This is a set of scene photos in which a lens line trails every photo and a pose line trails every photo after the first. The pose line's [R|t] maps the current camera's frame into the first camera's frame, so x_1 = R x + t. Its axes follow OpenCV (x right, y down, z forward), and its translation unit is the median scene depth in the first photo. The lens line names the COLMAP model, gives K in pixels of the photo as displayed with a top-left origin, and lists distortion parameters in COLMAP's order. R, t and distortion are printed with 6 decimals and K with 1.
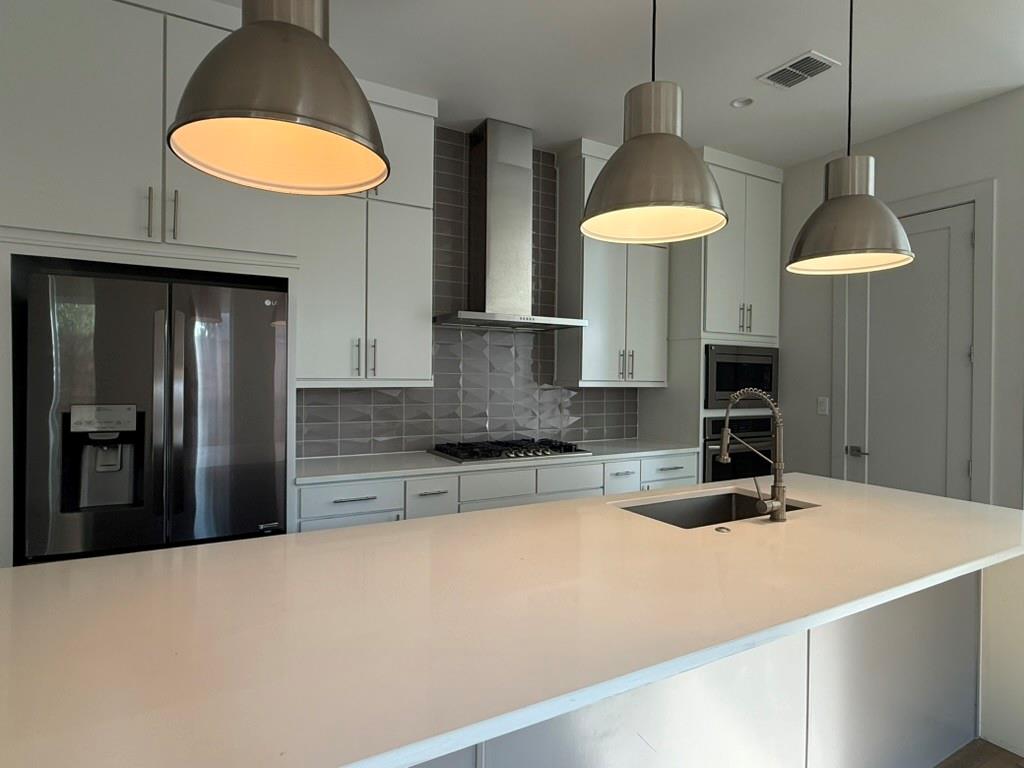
lens RADIAL K [[568.7, 0, 506.4], [0, 568.7, 380.6], [0, 0, 1]] dist [0.000367, -0.000335]
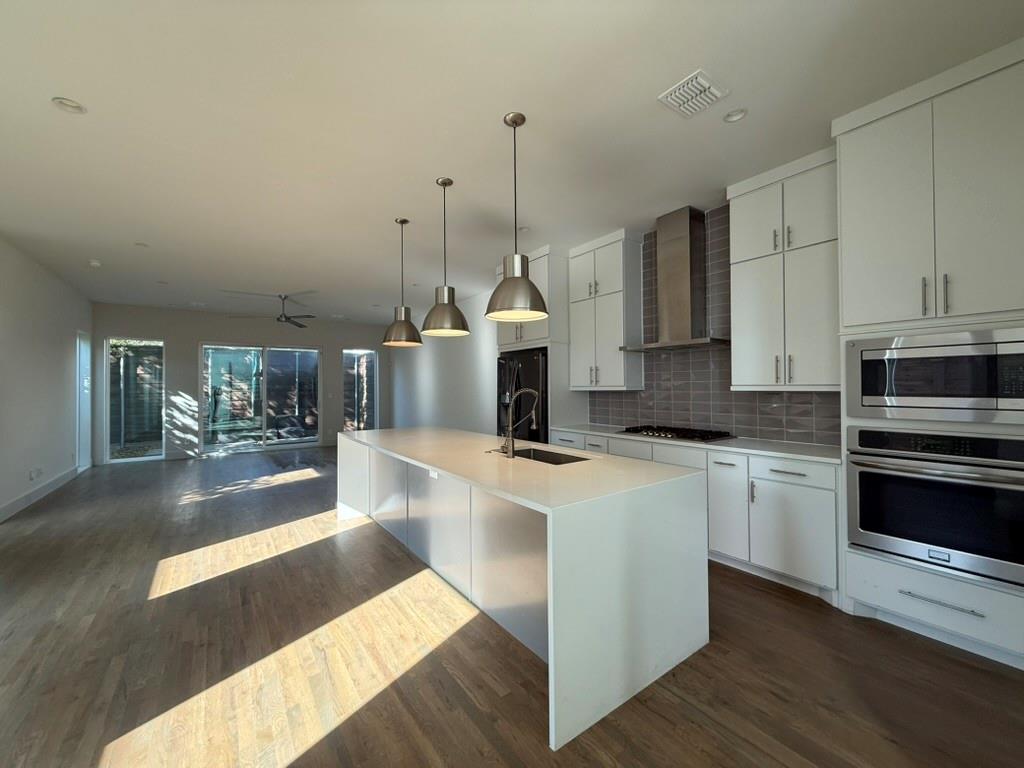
lens RADIAL K [[408.0, 0, 512.5], [0, 408.0, 384.5], [0, 0, 1]] dist [0.000300, 0.000096]
pose [[0.113189, -0.015943, -0.993446, 1.237603], [0.003286, 0.999872, -0.015672, 0.013109], [0.993568, -0.001491, 0.113227, 0.575153]]
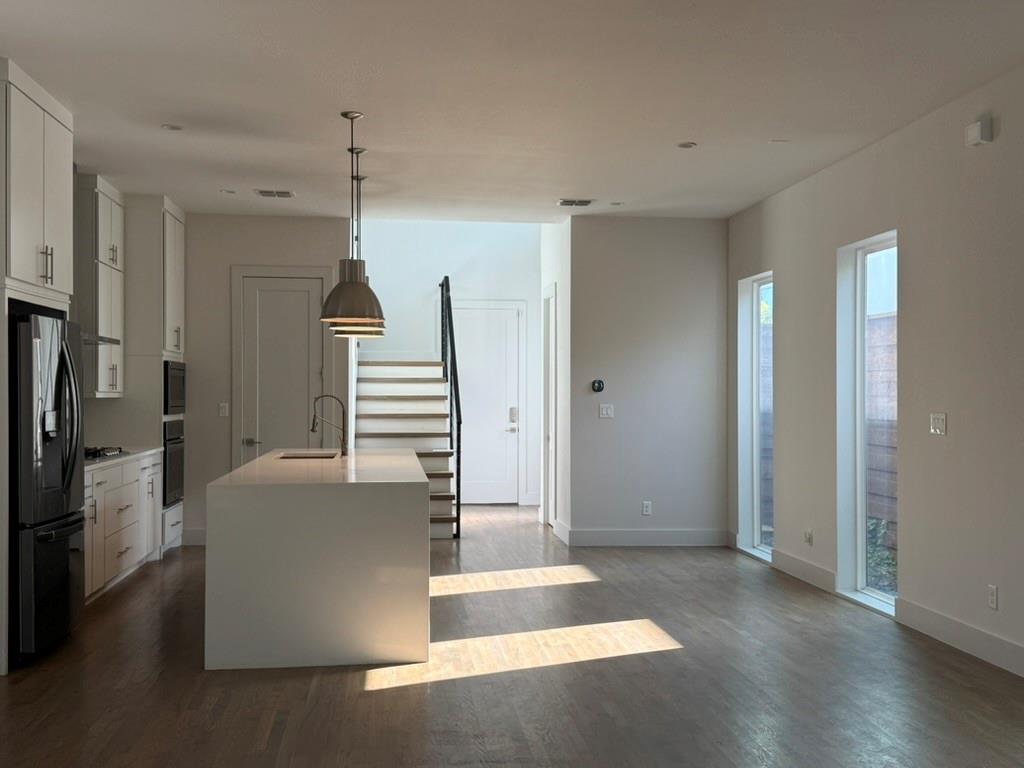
lens RADIAL K [[1073.5, 0, 508.5], [0, 1073.5, 391.1], [0, 0, 1]] dist [0.072068, 0.000000]
pose [[0.391557, -0.008235, 0.920117, -1.995115], [0.008154, 0.999952, 0.005479, -0.008529], [-0.920118, 0.005357, 0.391605, -0.761518]]
